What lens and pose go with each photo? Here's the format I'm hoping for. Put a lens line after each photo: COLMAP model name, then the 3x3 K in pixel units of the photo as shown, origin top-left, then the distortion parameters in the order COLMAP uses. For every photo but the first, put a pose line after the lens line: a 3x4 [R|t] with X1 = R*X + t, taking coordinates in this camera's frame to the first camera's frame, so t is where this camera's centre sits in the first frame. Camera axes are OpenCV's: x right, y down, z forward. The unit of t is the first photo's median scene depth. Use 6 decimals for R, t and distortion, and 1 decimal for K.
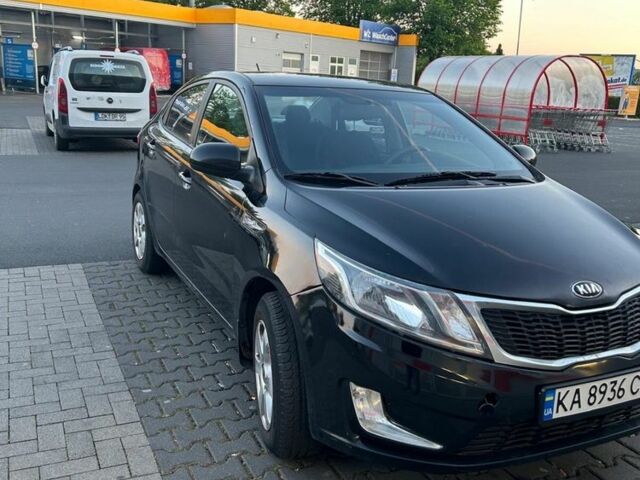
lens RADIAL K [[650.0, 0, 320.0], [0, 650.0, 240.0], [0, 0, 1]] dist [0.011481, -0.038035]
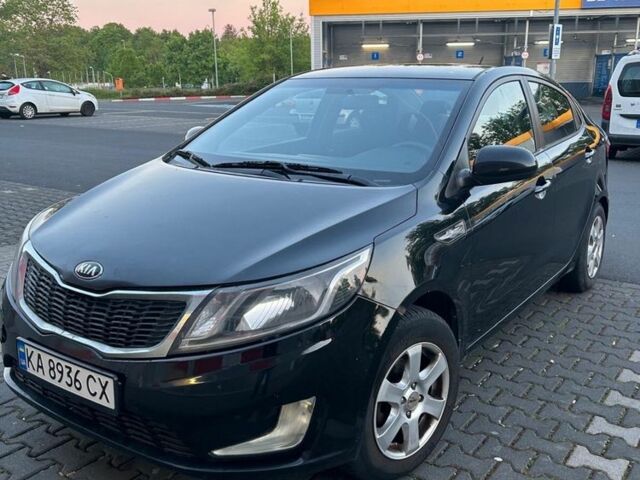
lens RADIAL K [[650.0, 0, 320.0], [0, 650.0, 240.0], [0, 0, 1]] dist [0.011481, -0.038035]
pose [[0.501999, 0.173583, -0.847270, 1.393861], [-0.189785, 0.977883, 0.087896, -0.118021], [0.843788, 0.116675, 0.523840, 0.774542]]
